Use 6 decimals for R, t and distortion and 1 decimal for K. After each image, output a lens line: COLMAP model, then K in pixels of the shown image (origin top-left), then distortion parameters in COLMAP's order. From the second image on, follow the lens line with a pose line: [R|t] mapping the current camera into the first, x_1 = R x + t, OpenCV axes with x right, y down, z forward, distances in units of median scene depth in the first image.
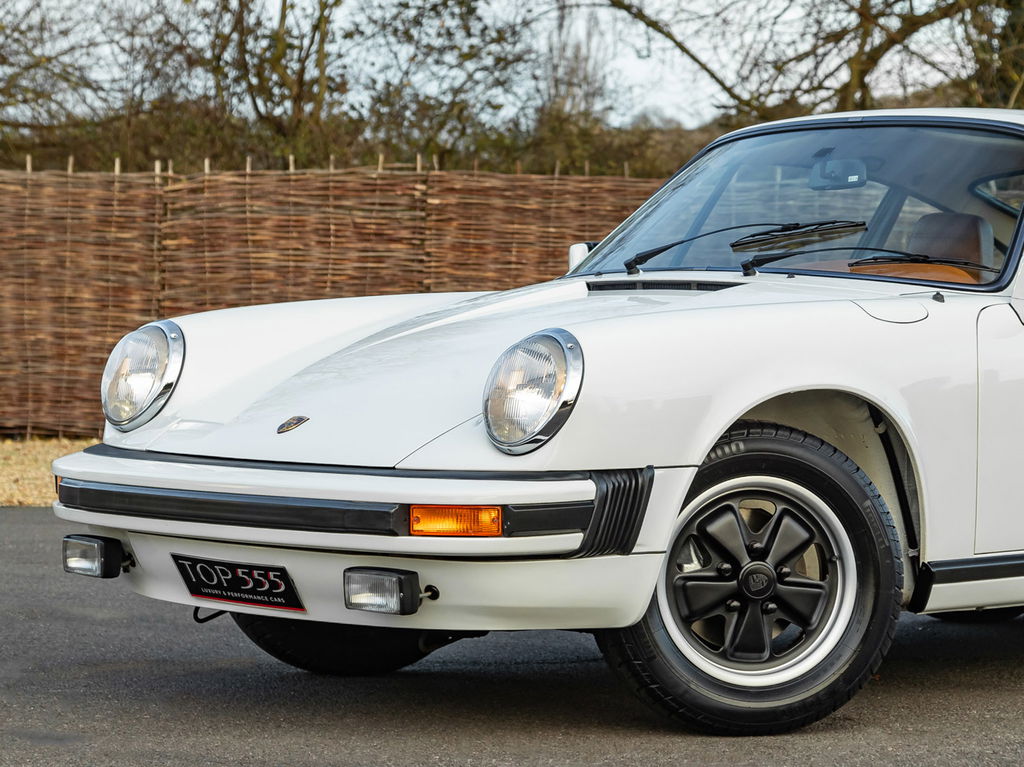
lens RADIAL K [[2434.7, 0, 512.0], [0, 2434.7, 383.5], [0, 0, 1]] dist [0.069250, 0.028428]
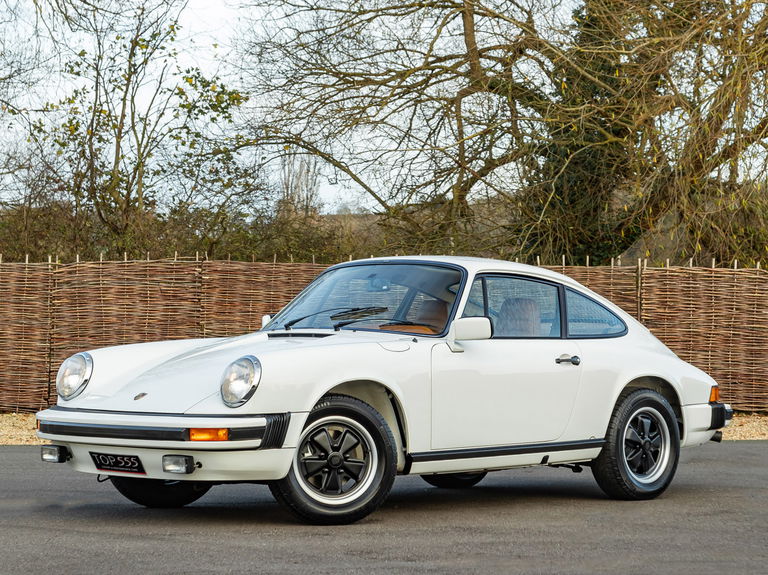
lens RADIAL K [[2289.0, 0, 384.0], [0, 2289.0, 287.5], [0, 0, 1]] dist [-0.059405, 2.089010]
pose [[0.999246, -0.006041, 0.038344, 0.057698], [0.007629, 0.999113, -0.041414, 0.004664], [-0.038060, 0.041675, 0.998406, -1.147089]]
